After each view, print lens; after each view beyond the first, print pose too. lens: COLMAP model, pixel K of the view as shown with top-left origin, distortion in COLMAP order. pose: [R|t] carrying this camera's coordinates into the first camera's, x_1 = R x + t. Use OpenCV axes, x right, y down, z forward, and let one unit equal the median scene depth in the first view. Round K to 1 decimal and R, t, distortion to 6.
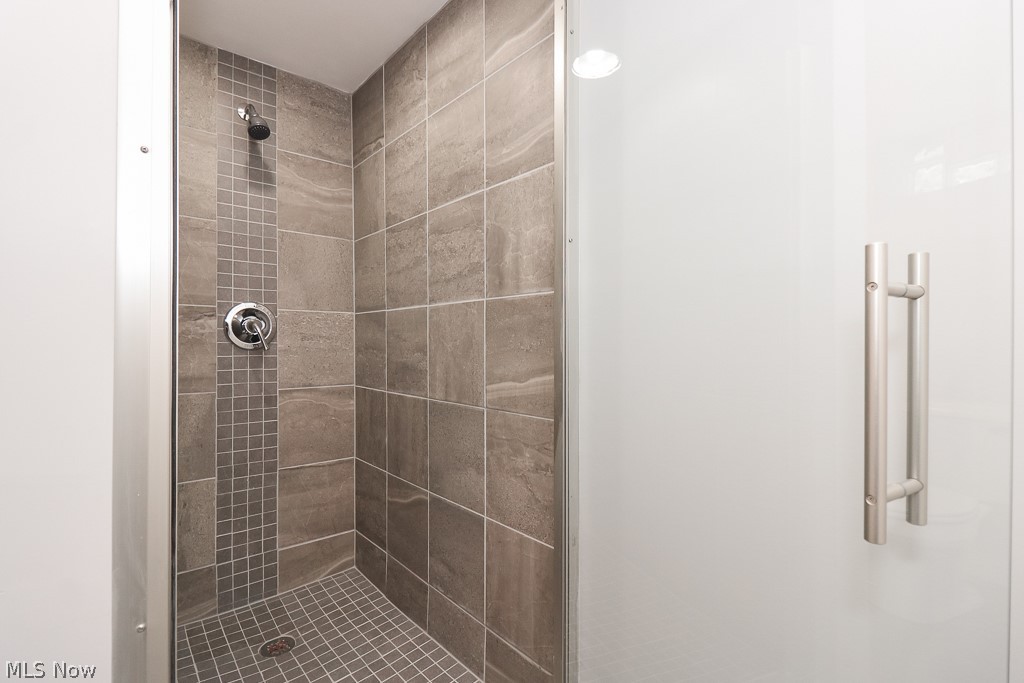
lens RADIAL K [[473.5, 0, 511.5], [0, 473.5, 337.8], [0, 0, 1]] dist [0.000930, -0.001320]
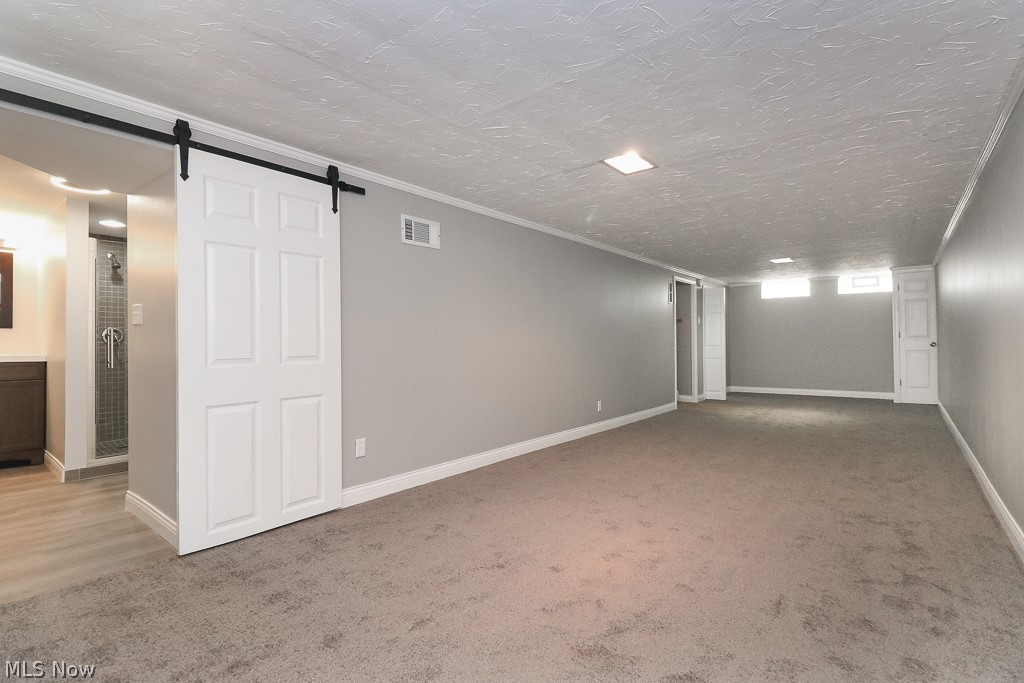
lens RADIAL K [[473.5, 0, 511.5], [0, 473.5, 337.8], [0, 0, 1]] dist [0.000930, -0.001320]
pose [[0.984382, -0.000098, 0.176043, 1.458330], [-0.000236, 0.999998, 0.001875, -0.024307], [-0.176043, -0.001888, 0.984381, -2.479530]]
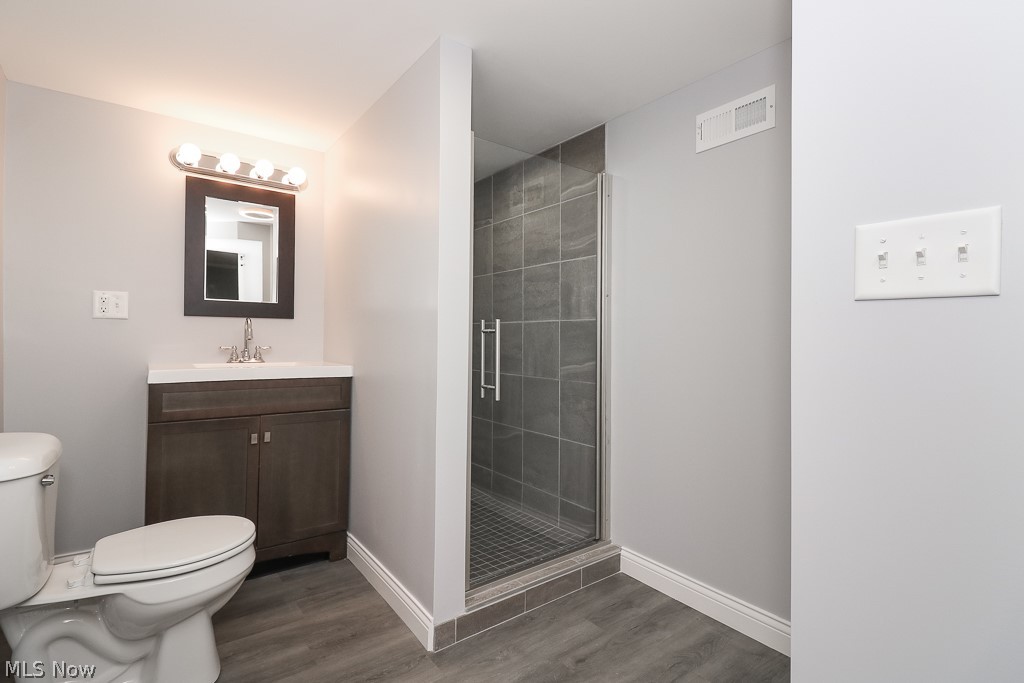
lens RADIAL K [[473.5, 0, 511.5], [0, 473.5, 337.8], [0, 0, 1]] dist [0.000930, -0.001320]
pose [[0.997881, 0.002209, -0.065029, -0.113163], [-0.001372, 0.999916, 0.012927, -0.034439], [0.065052, -0.012810, 0.997800, -0.786634]]
